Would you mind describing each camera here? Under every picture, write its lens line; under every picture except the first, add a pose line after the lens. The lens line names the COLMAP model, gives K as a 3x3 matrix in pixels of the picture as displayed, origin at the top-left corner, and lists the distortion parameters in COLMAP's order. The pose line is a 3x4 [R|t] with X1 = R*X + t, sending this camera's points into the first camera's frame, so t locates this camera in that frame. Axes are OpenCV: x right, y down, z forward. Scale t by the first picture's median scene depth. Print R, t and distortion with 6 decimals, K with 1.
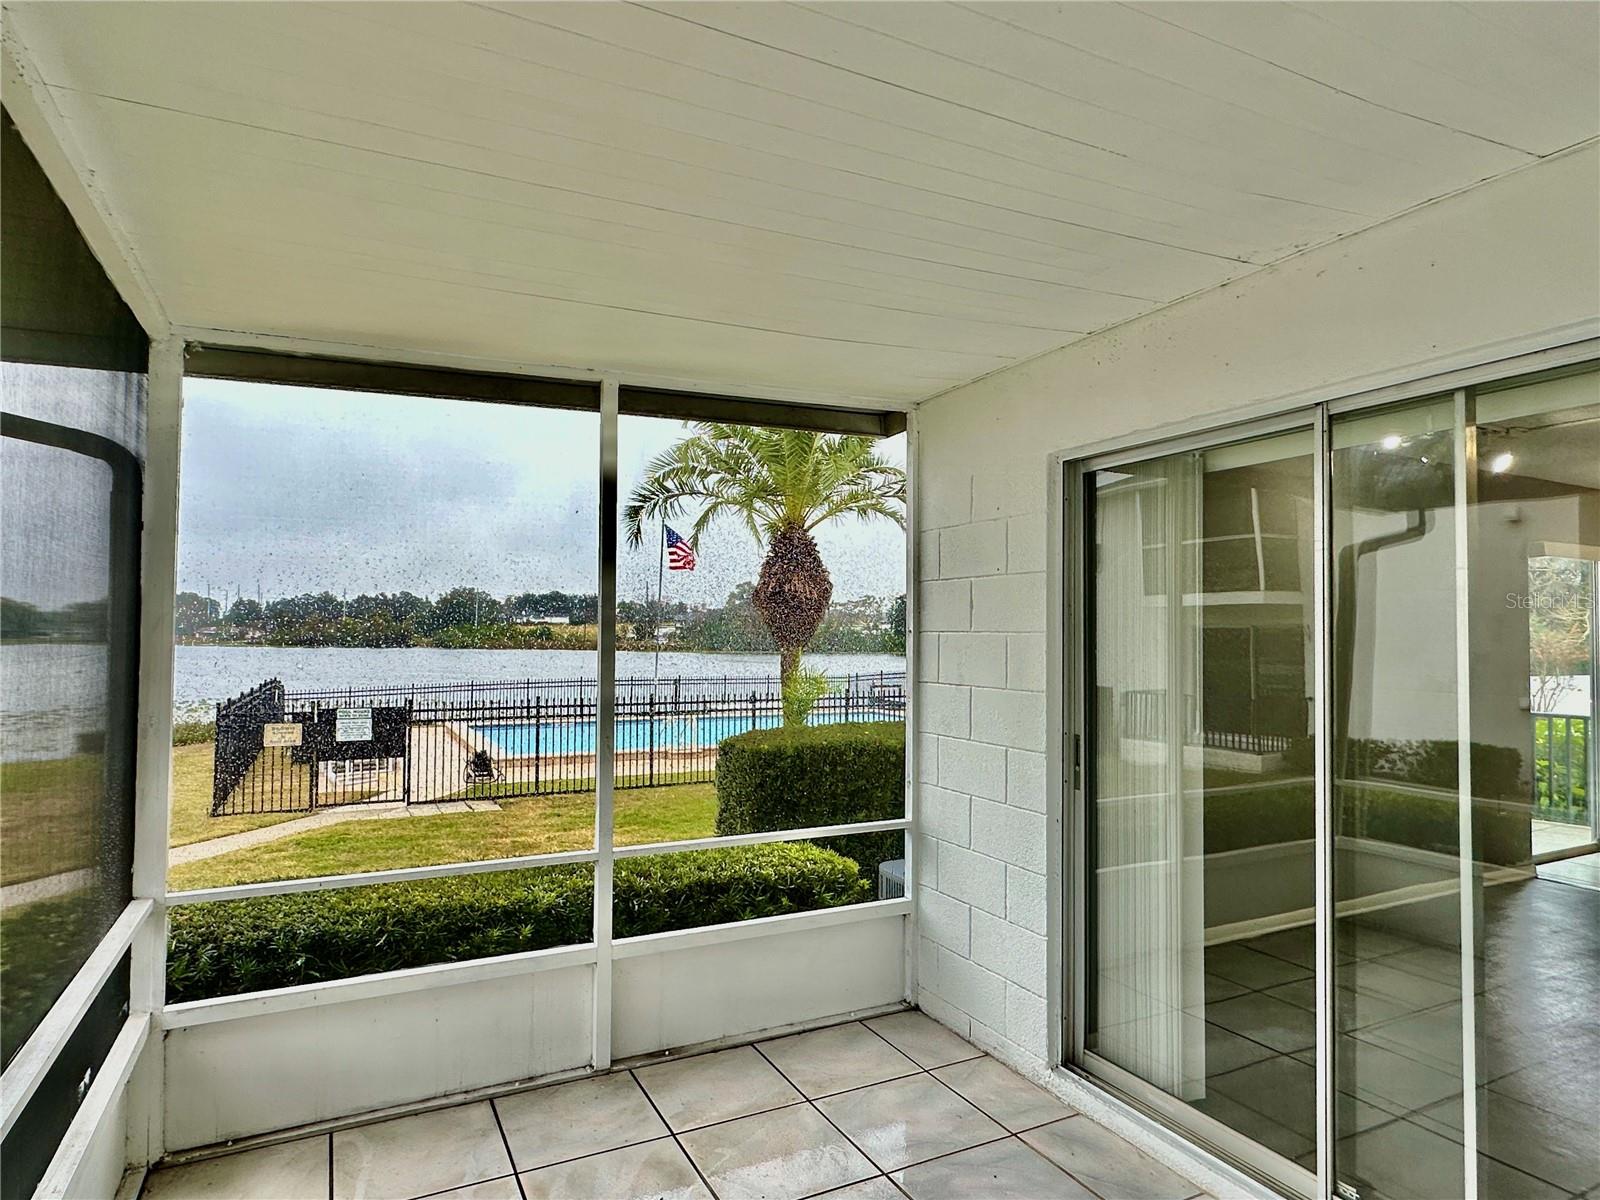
lens RADIAL K [[920.9, 0, 792.3], [0, 920.9, 606.3], [0, 0, 1]] dist [-0.007695, 0.002364]
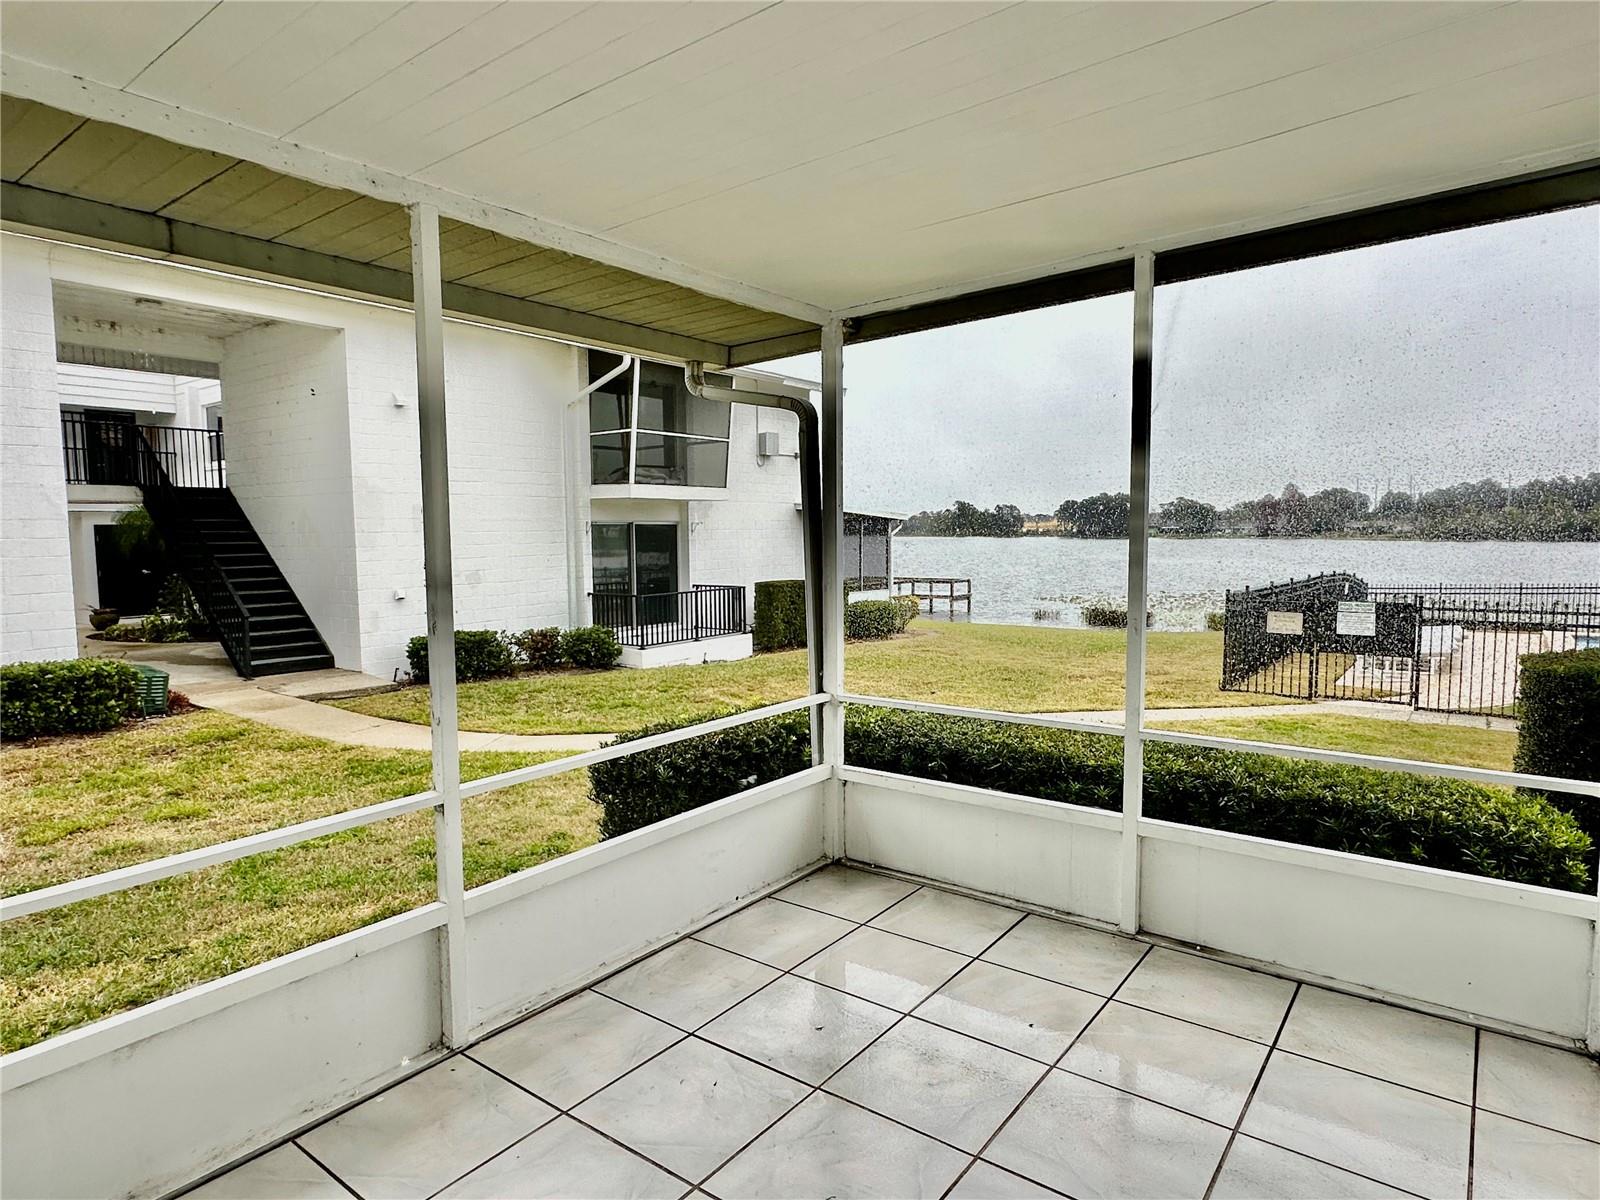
lens RADIAL K [[920.9, 0, 801.9], [0, 920.9, 604.7], [0, 0, 1]] dist [-0.007695, 0.002364]
pose [[0.432946, 0.060339, -0.899398, 0.449784], [0.041550, 0.995361, 0.086778, 0.019786], [0.900462, -0.074940, 0.428431, 0.197706]]
